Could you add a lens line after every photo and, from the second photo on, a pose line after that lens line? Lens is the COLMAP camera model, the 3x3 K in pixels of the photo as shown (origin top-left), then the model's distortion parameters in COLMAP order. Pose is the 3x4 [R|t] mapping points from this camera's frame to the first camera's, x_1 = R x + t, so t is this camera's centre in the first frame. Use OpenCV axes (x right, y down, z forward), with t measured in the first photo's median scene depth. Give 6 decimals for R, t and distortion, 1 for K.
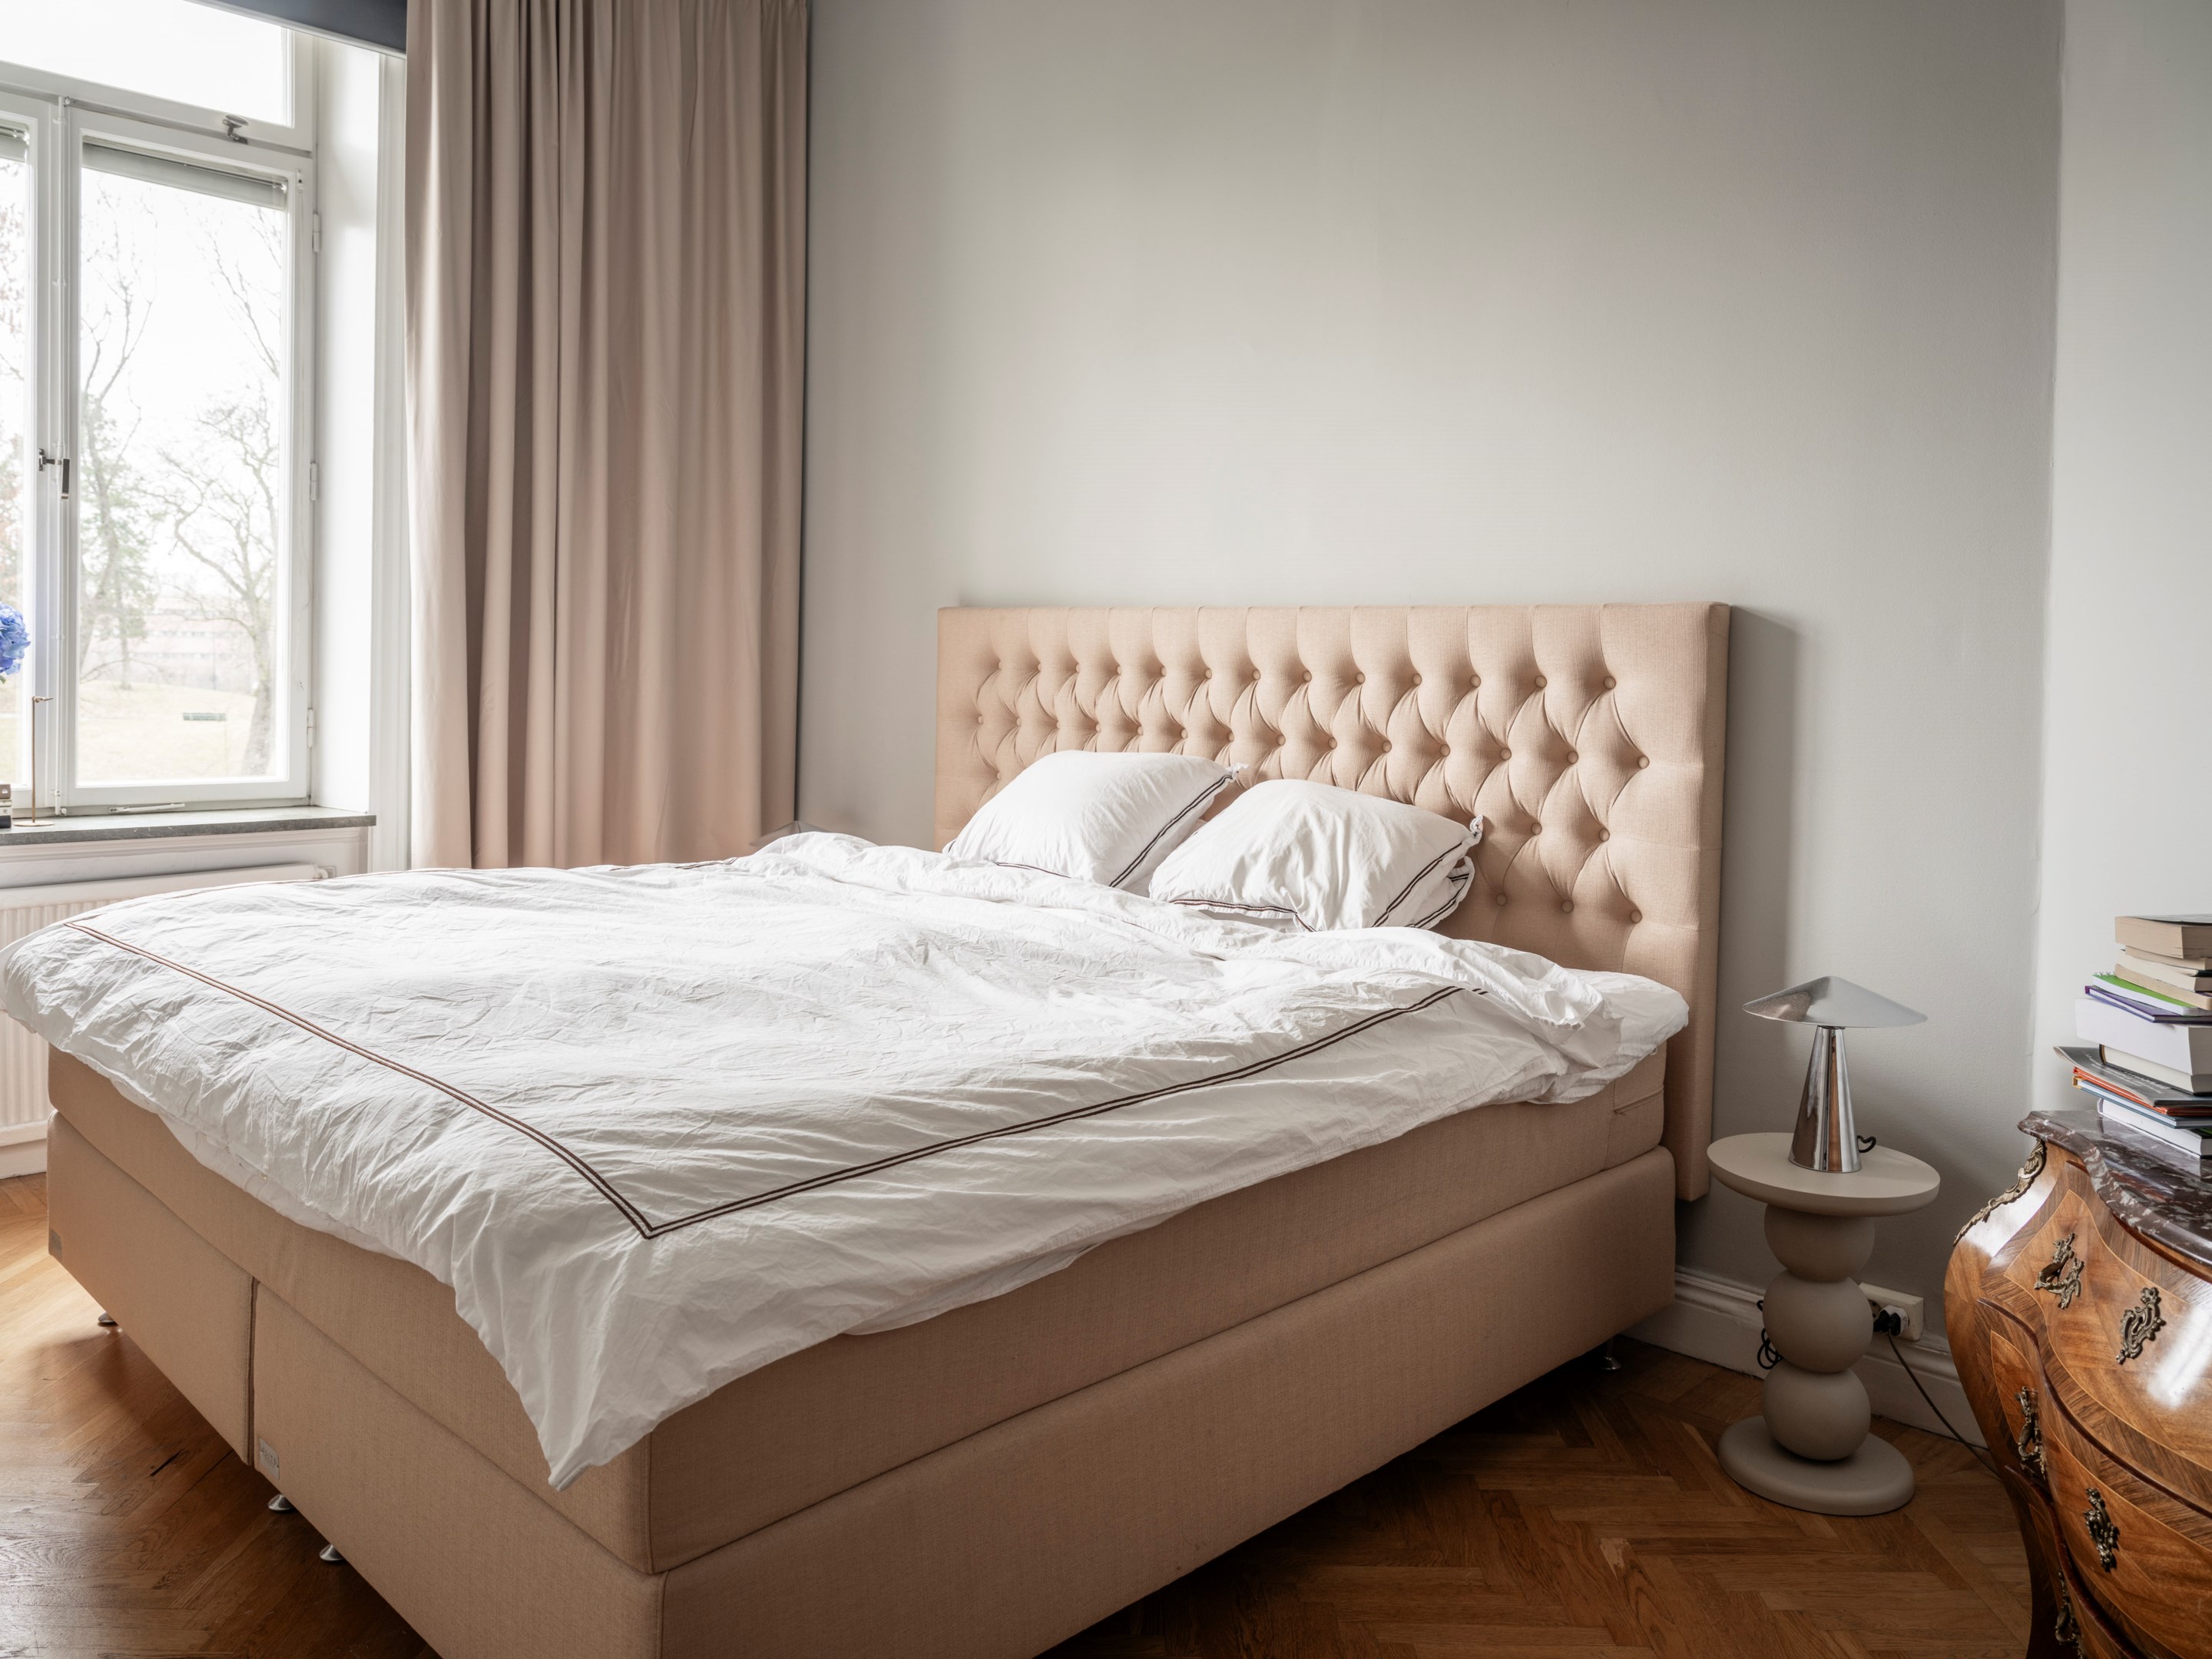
lens RADIAL K [[1619.9, 0, 1106.0], [0, 1619.9, 829.5], [0, 0, 1]] dist [-0.006792, -0.001104]
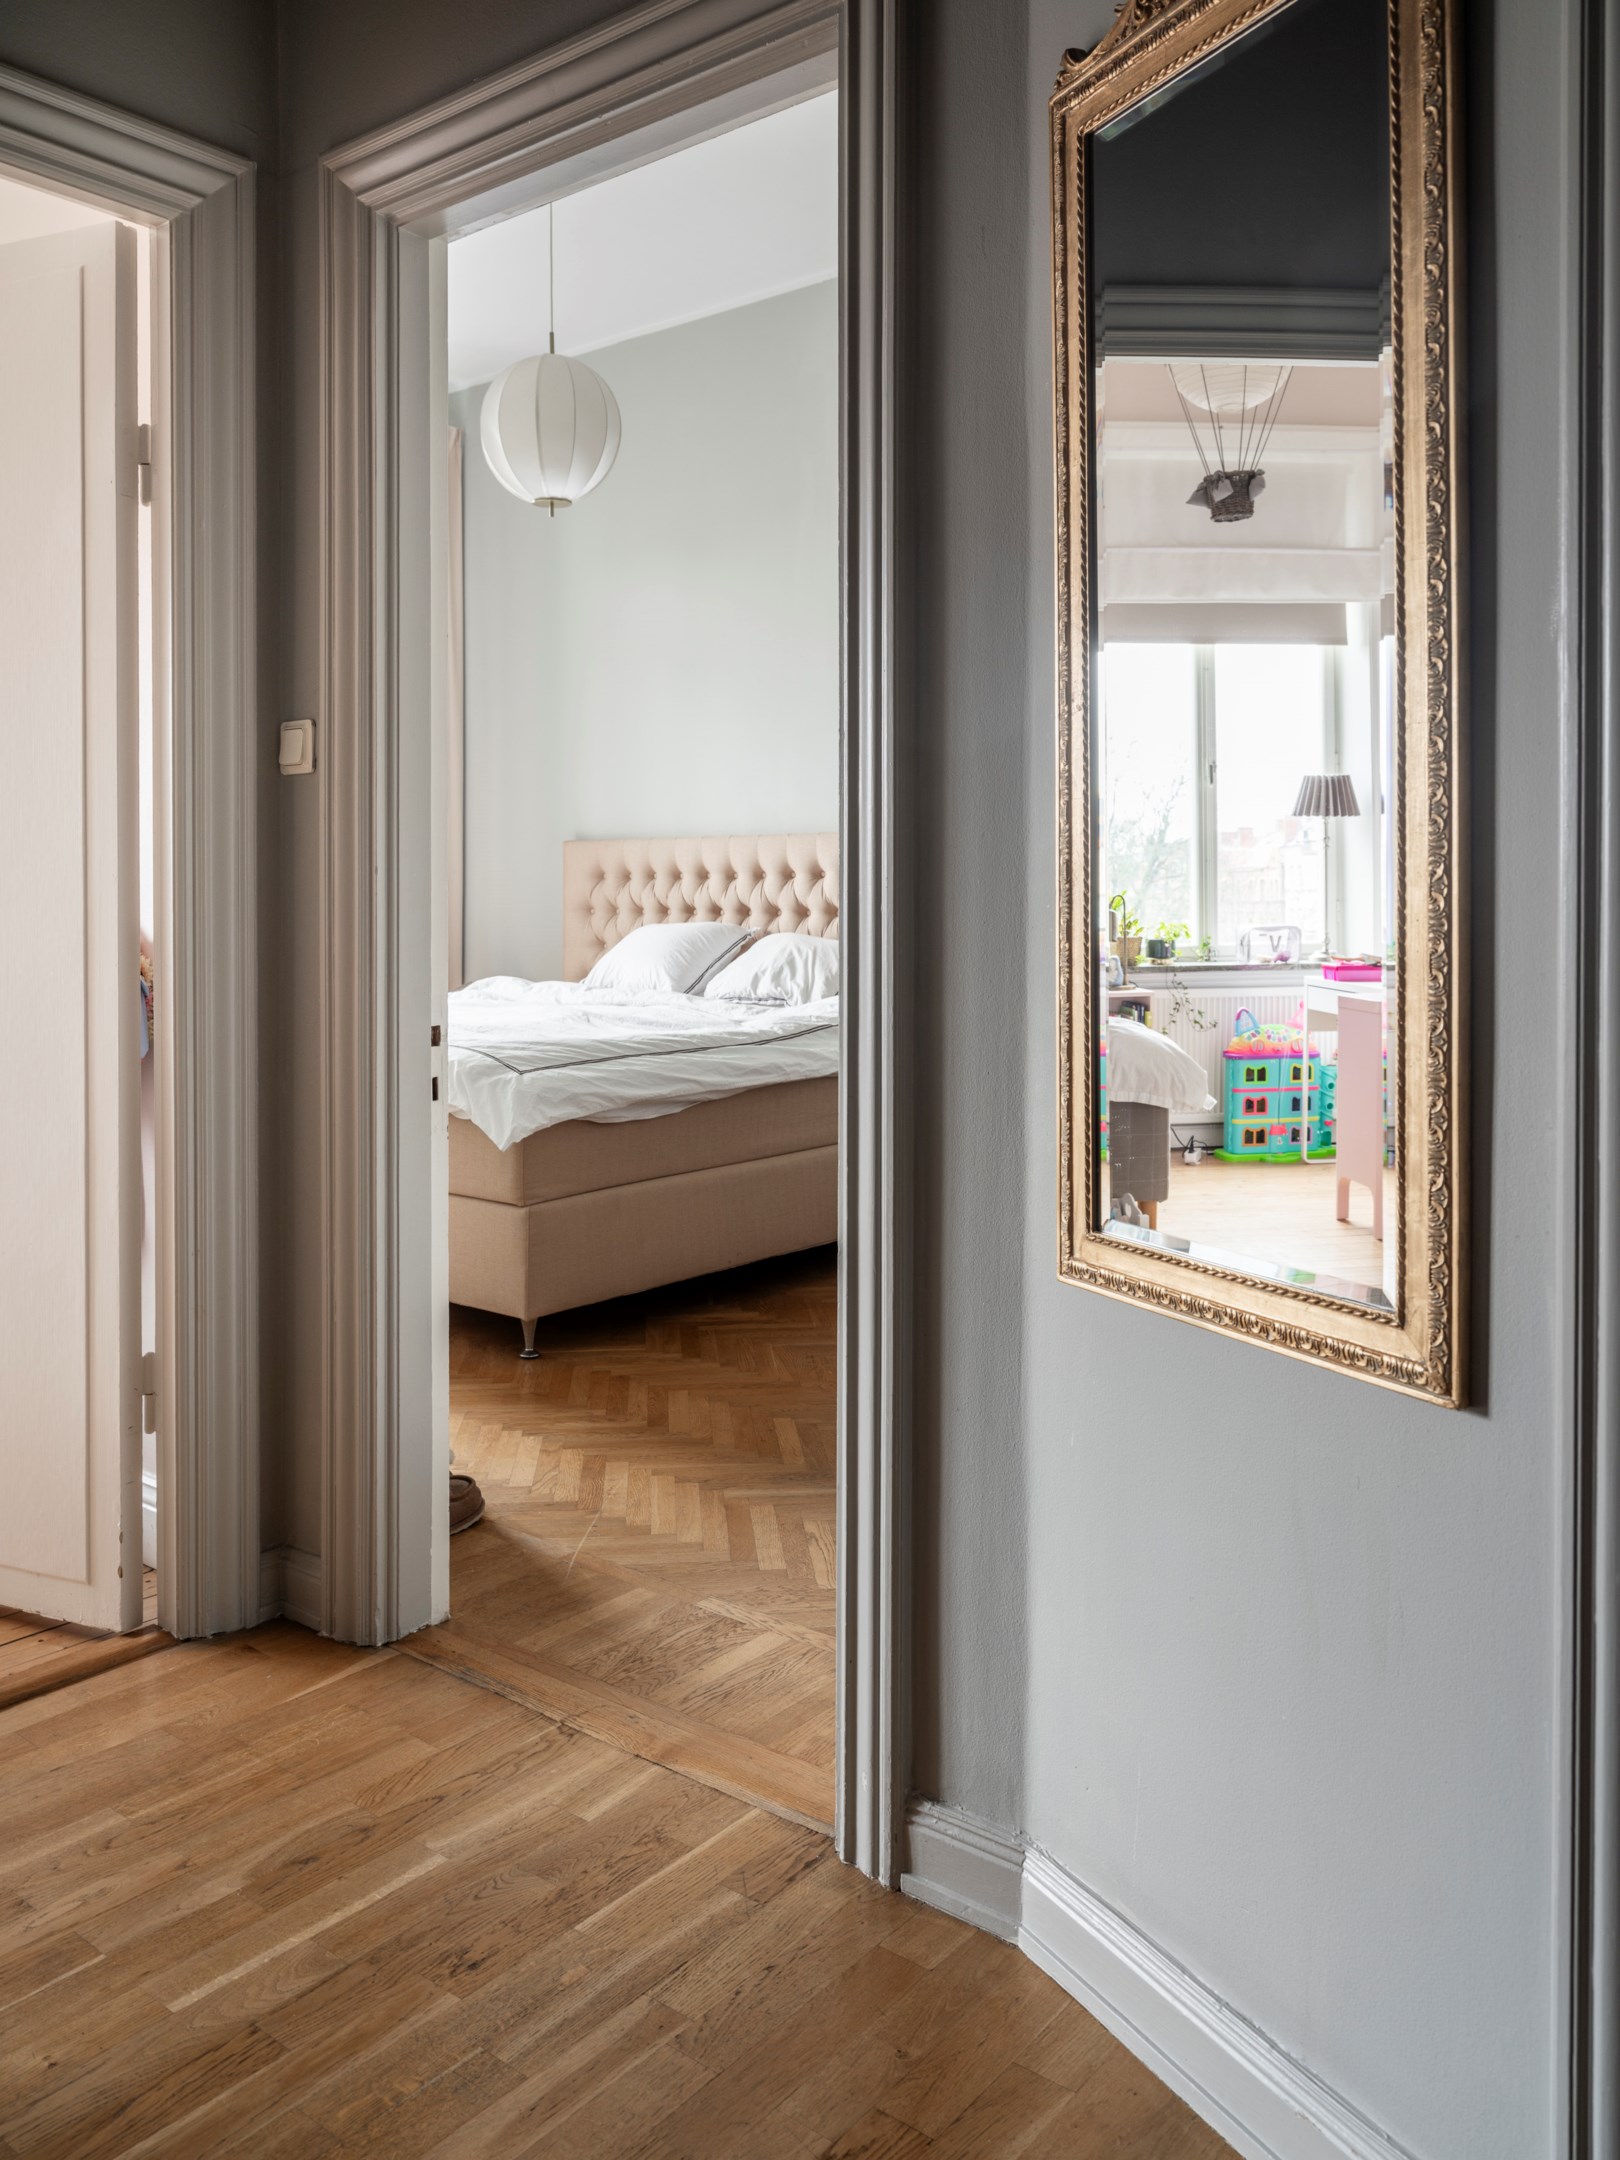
lens RADIAL K [[1649.3, 0, 810.0], [0, 1649.3, 1080.0], [0, 0, 1]] dist [0.002130, -0.003051]
pose [[0.994576, -0.028965, 0.099903, -0.034815], [0.029120, 0.999576, -0.000098, 0.110879], [-0.099858, 0.003007, 0.994997, -0.664007]]
